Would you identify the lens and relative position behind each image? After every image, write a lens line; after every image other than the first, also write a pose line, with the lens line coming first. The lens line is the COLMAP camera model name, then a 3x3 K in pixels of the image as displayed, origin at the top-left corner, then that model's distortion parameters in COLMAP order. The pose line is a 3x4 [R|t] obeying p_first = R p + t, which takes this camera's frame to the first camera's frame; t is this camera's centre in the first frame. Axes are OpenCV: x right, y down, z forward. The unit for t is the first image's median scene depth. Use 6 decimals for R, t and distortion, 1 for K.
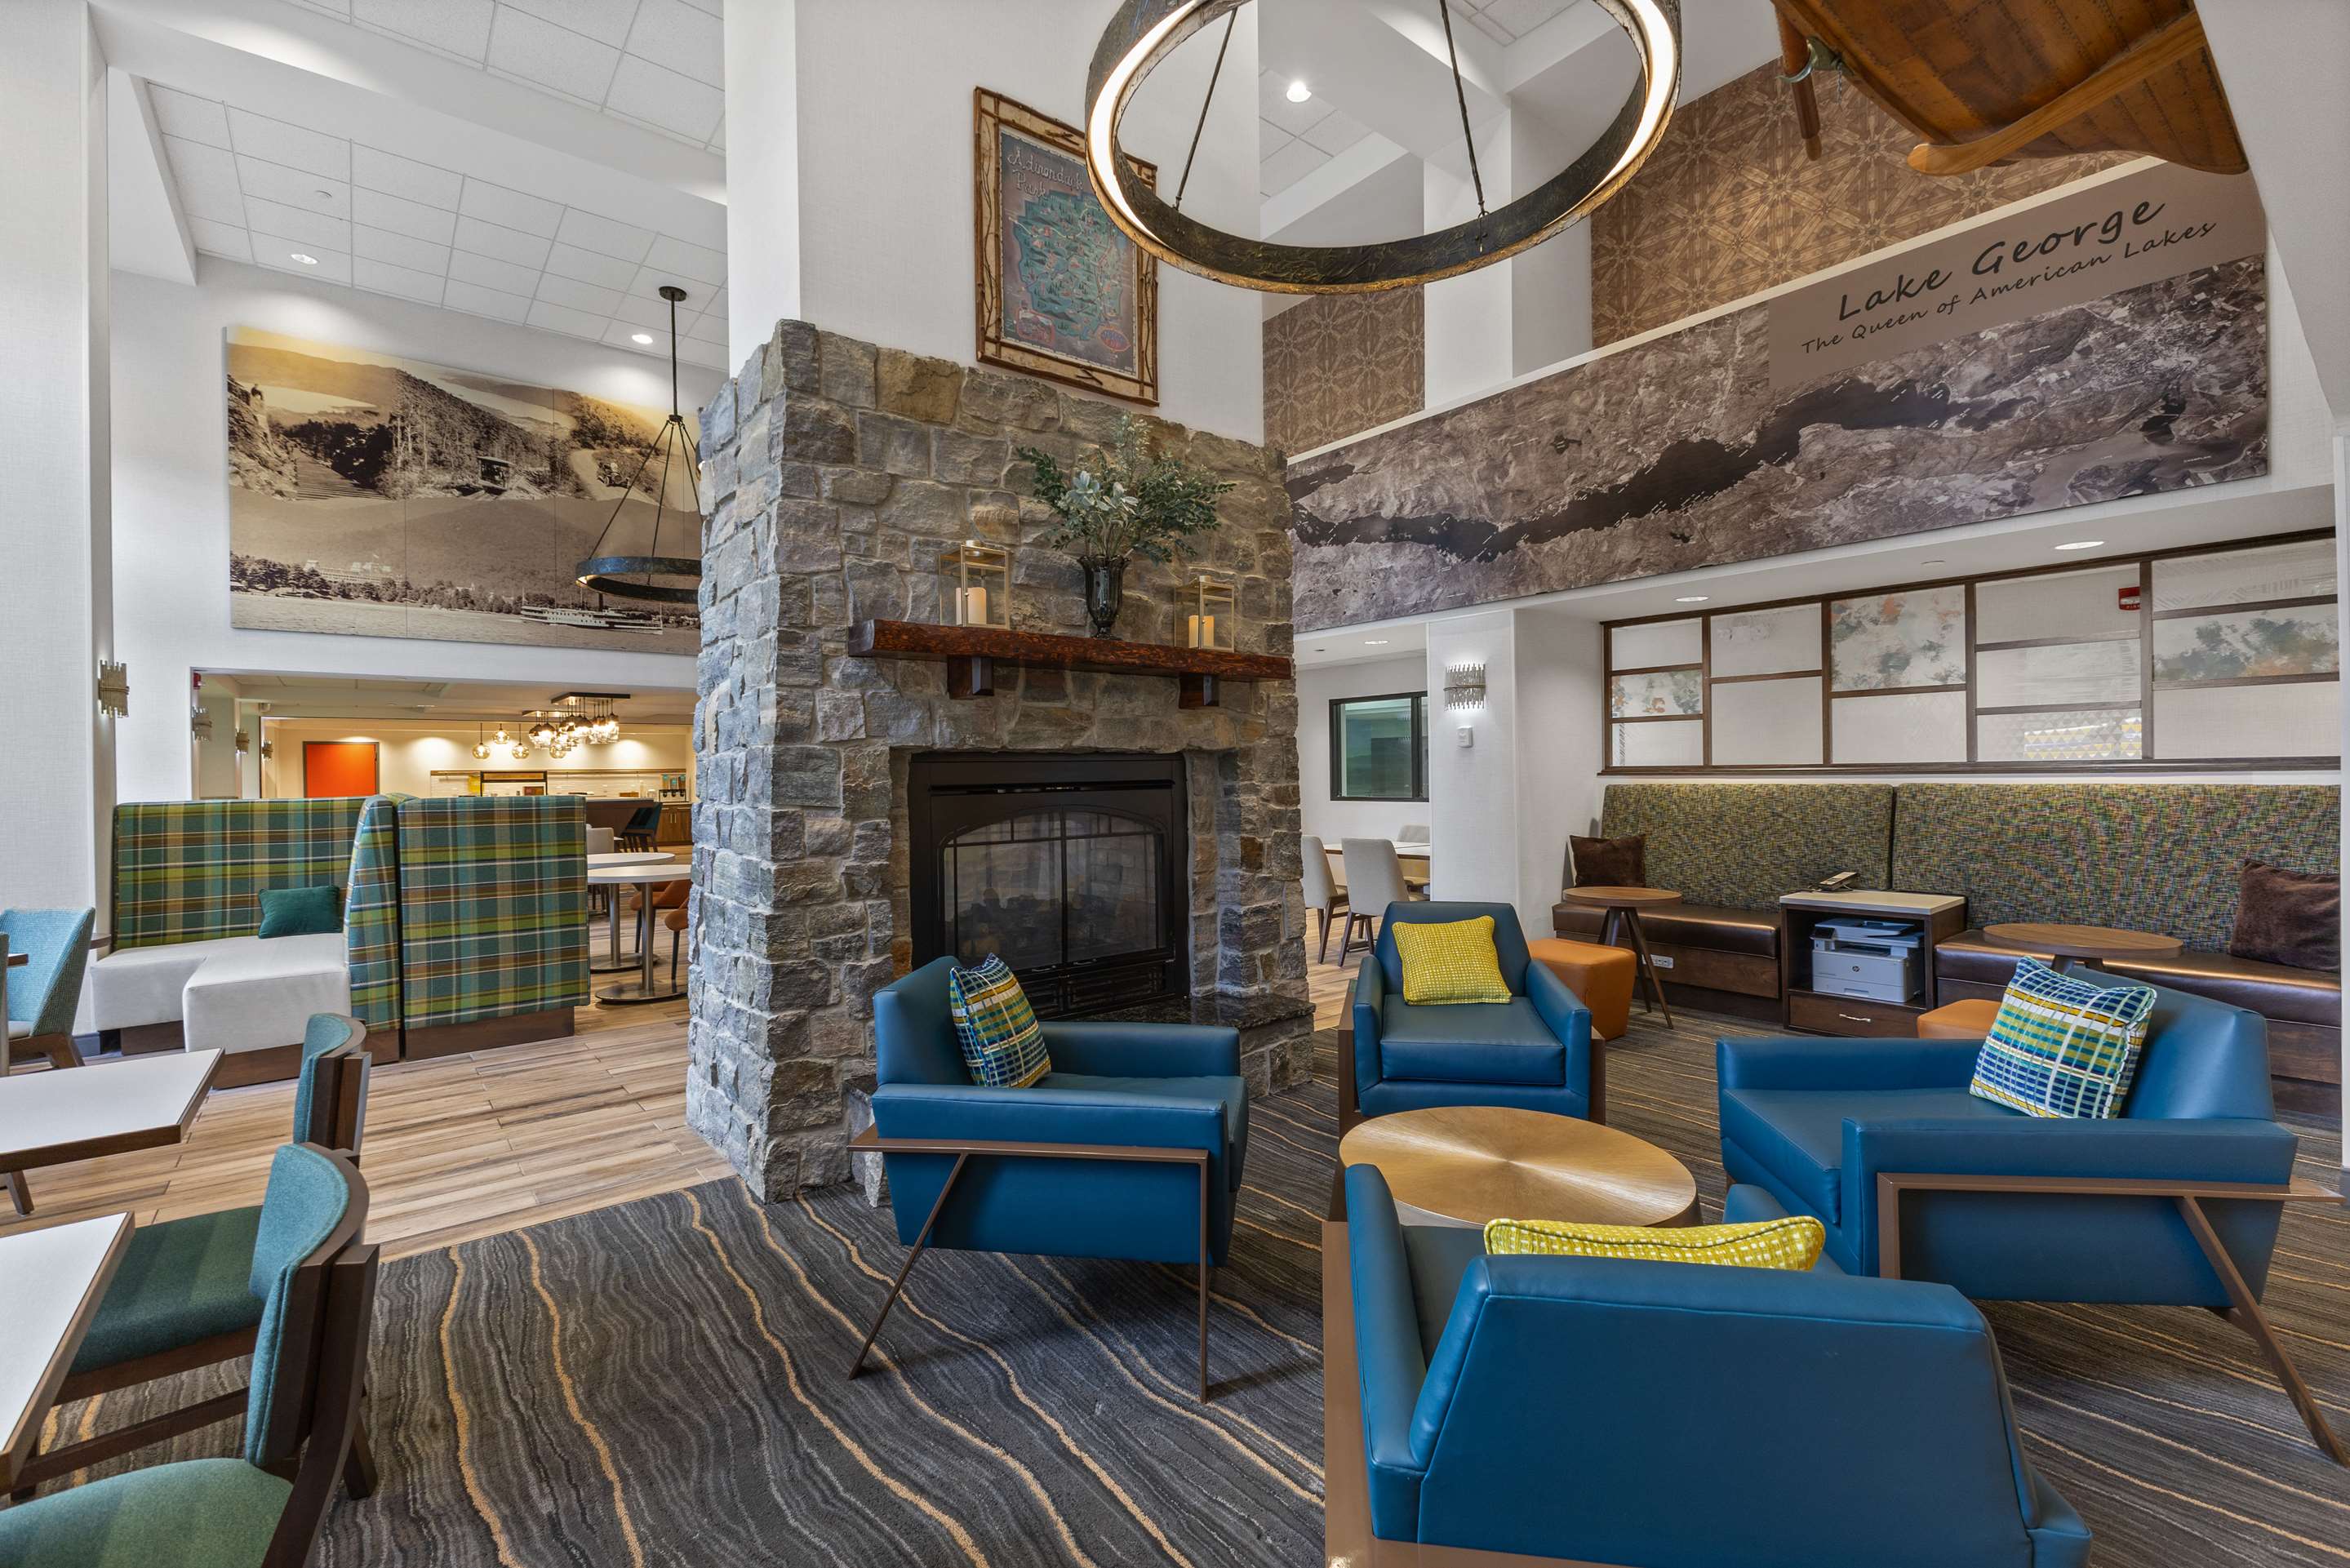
lens RADIAL K [[1023.6, 0, 1191.7], [0, 1023.6, 774.3], [0, 0, 1]] dist [0.004761, -0.001504]
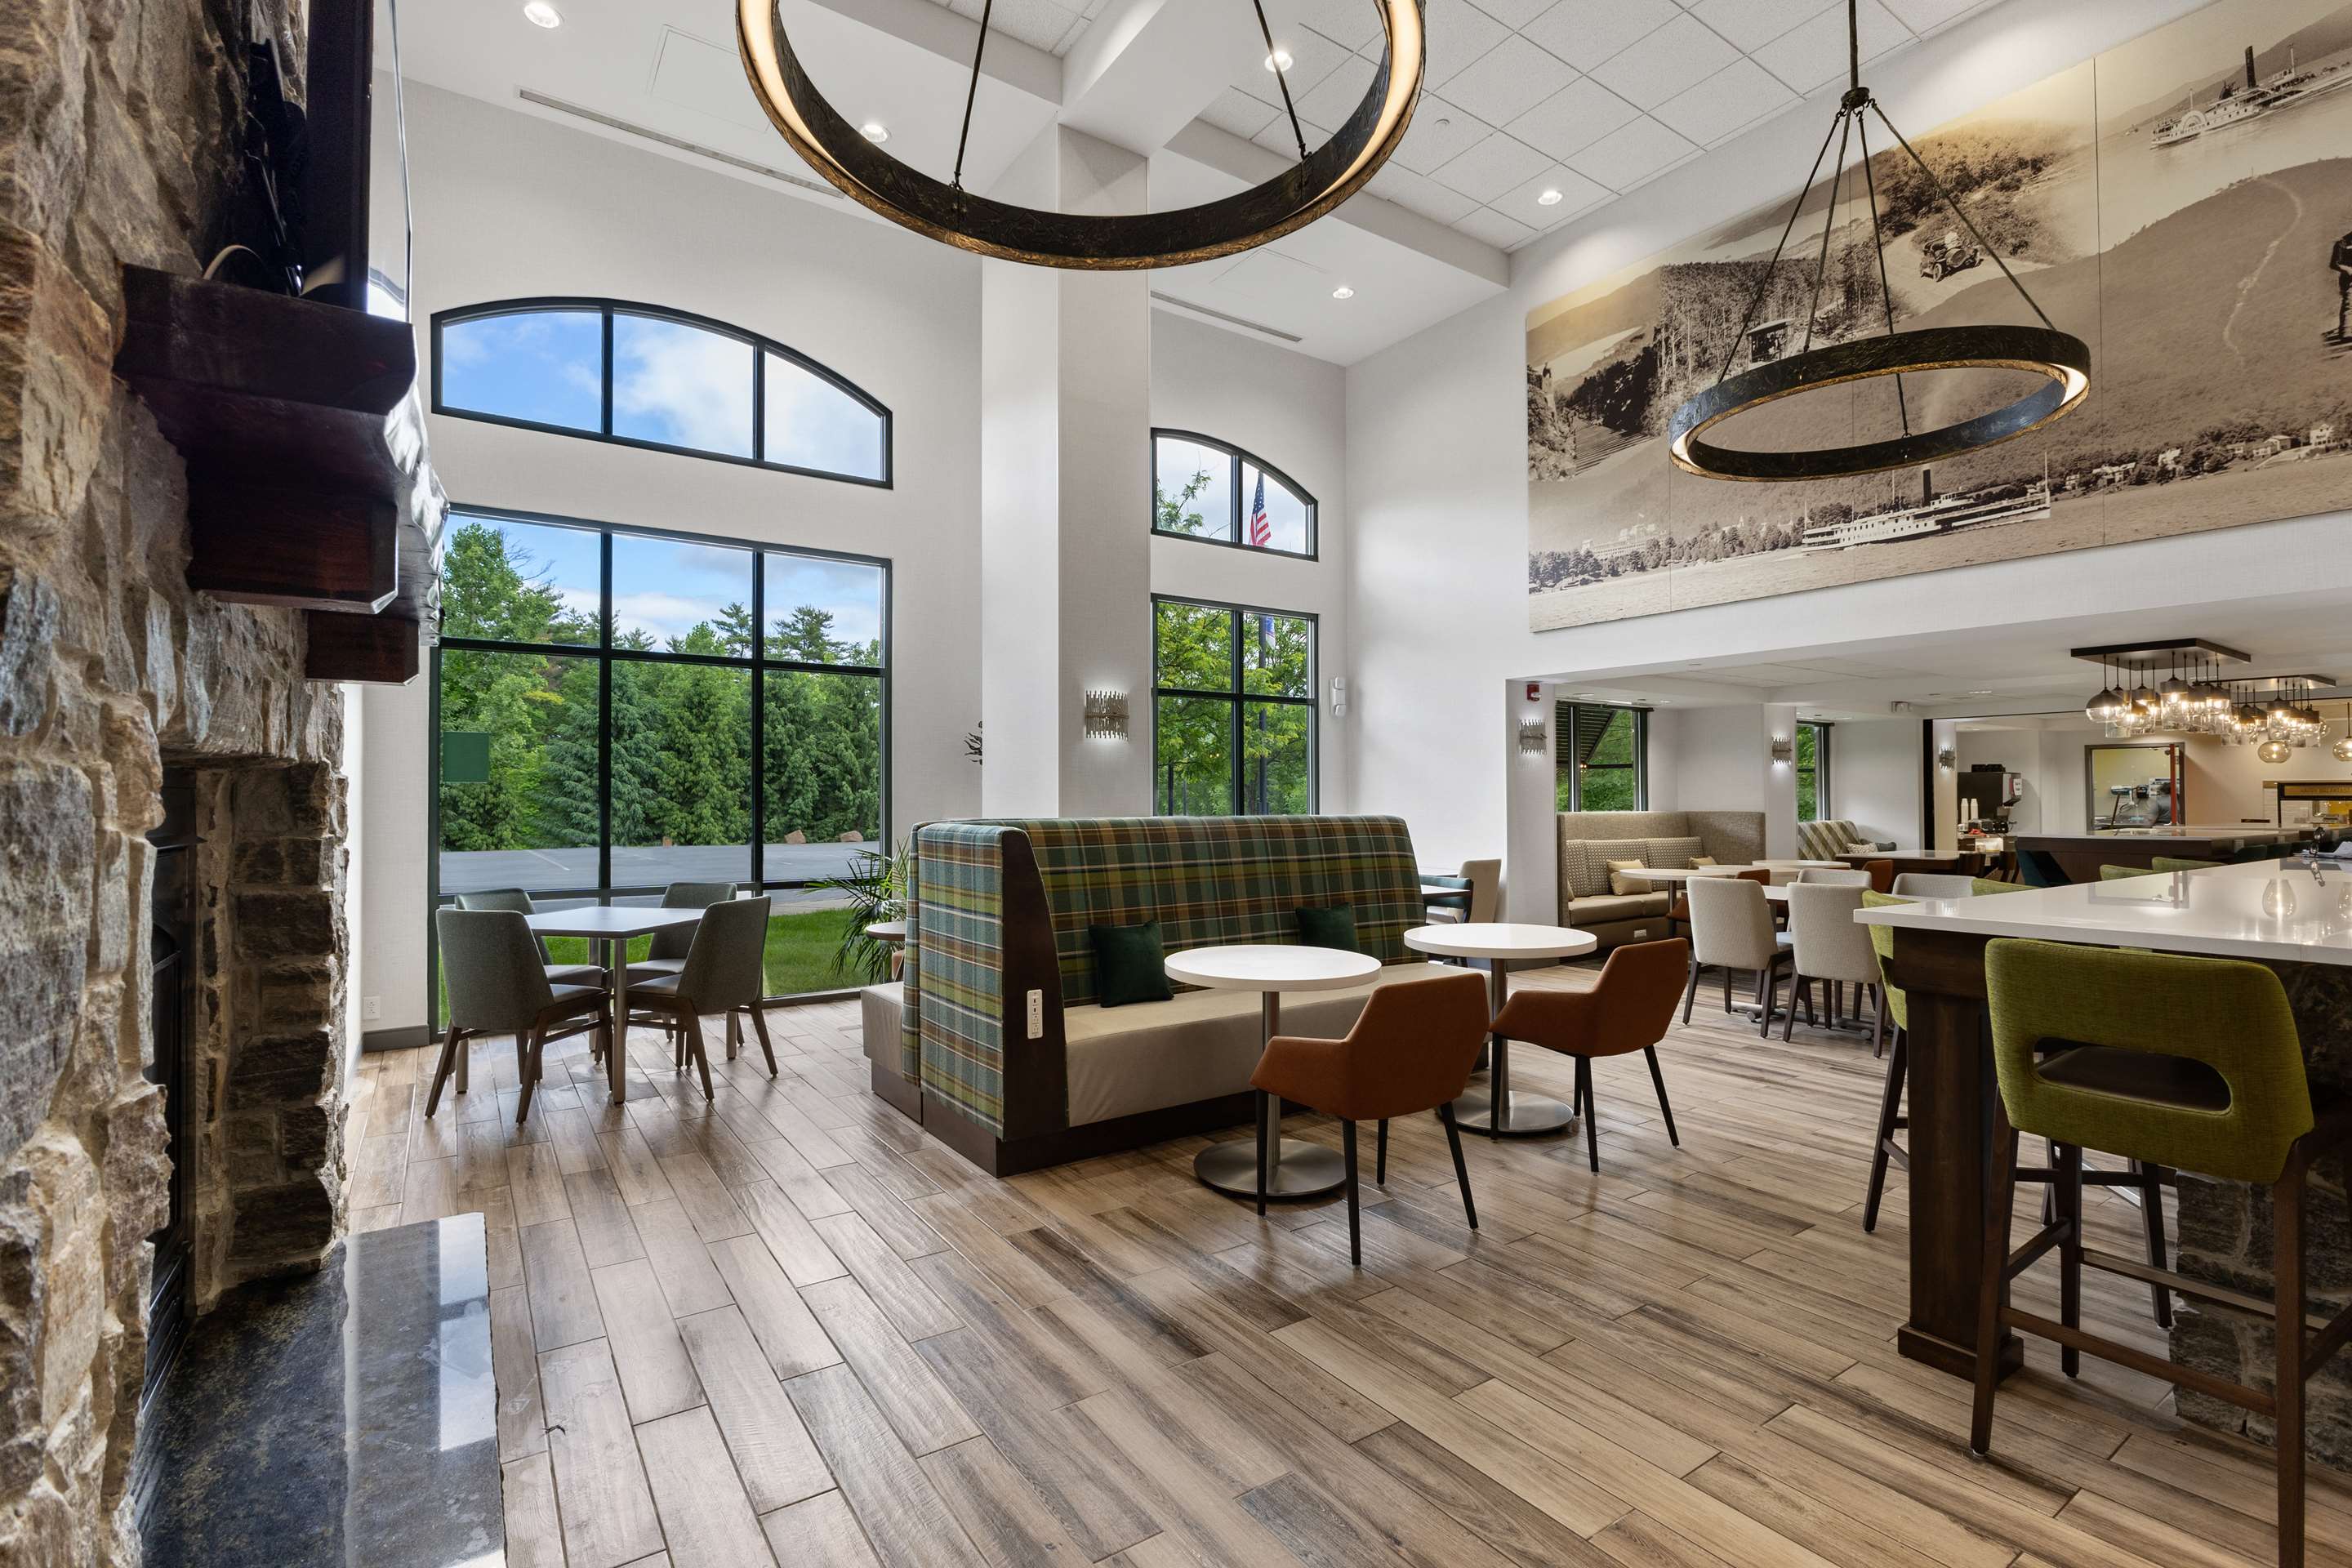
lens RADIAL K [[1068.2, 0, 1176.7], [0, 1068.2, 789.8], [0, 0, 1]] dist [0.004124, -0.000002]
pose [[-0.090768, 0.006317, -0.995852, 0.109501], [0.004636, 0.999972, 0.005920, -0.009160], [0.995861, -0.004079, -0.090795, 1.162527]]
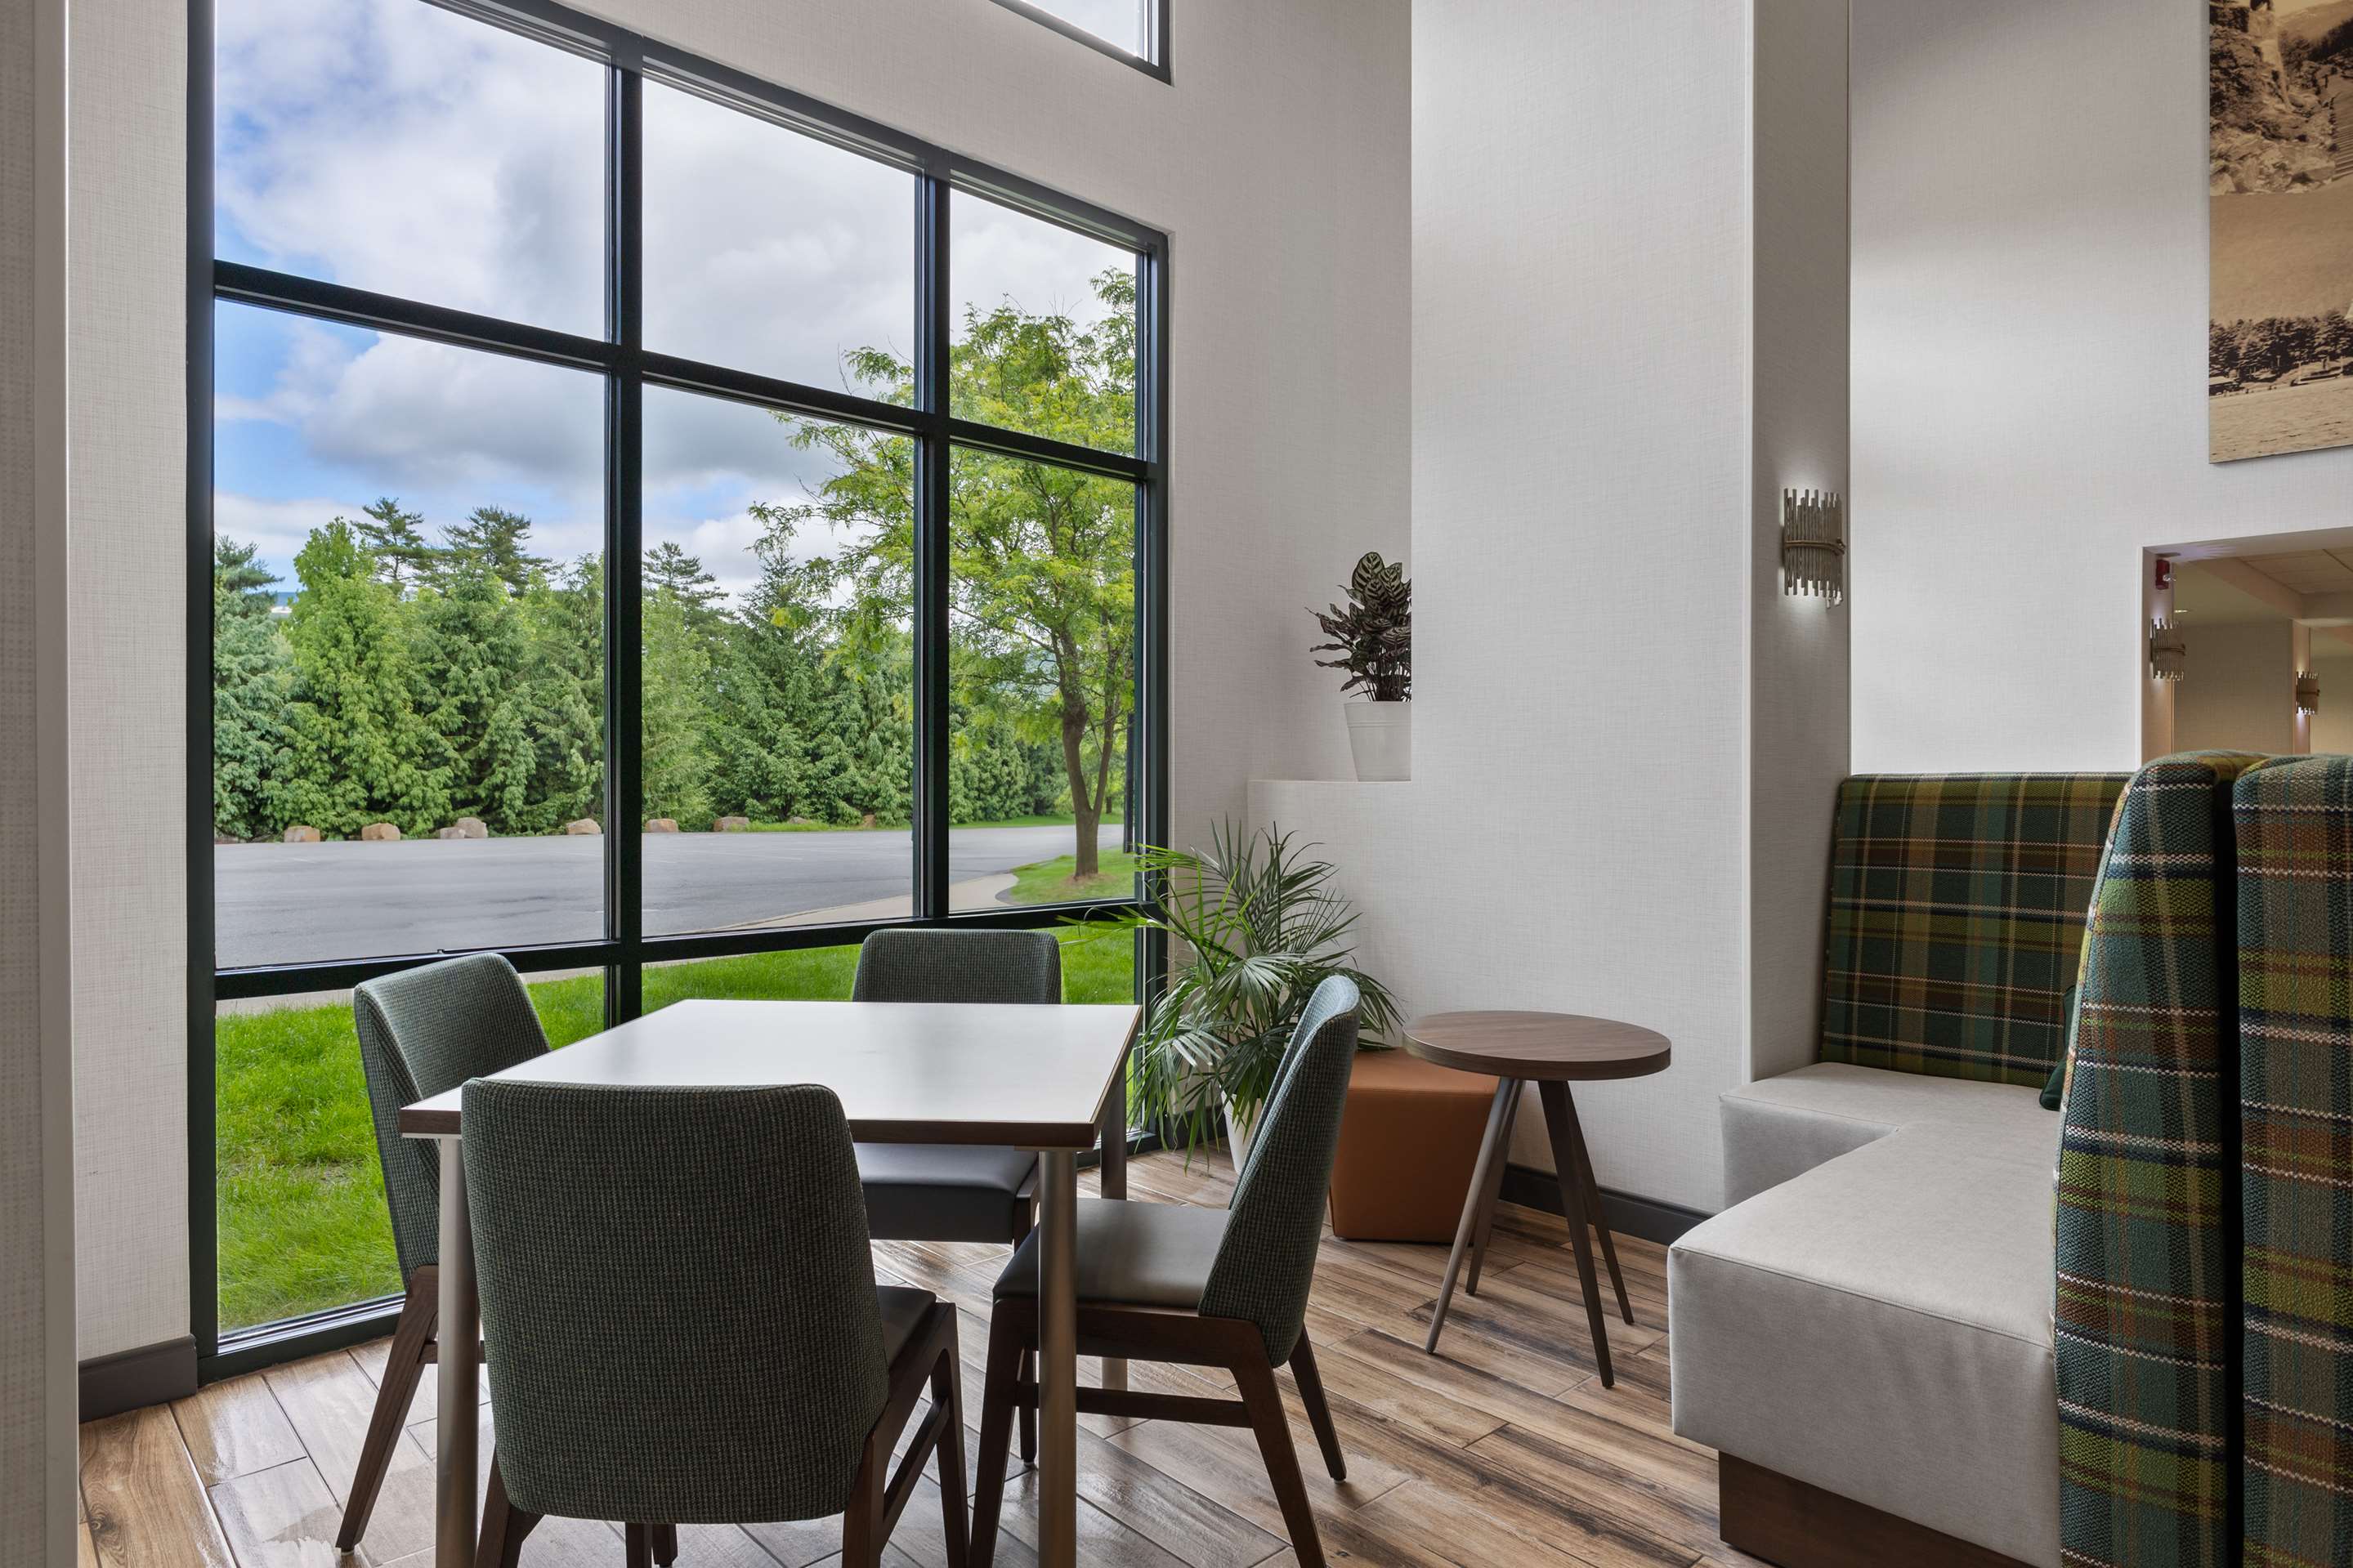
lens RADIAL K [[1350.0, 0, 1164.9], [0, 1350.0, 783.1], [0, 0, 1]] dist [-0.003836, -0.000885]
pose [[0.057138, 0.015523, -0.998246, -0.397648], [-0.003616, 0.999876, 0.015341, 0.023260], [0.998360, 0.002733, 0.057187, 0.629922]]
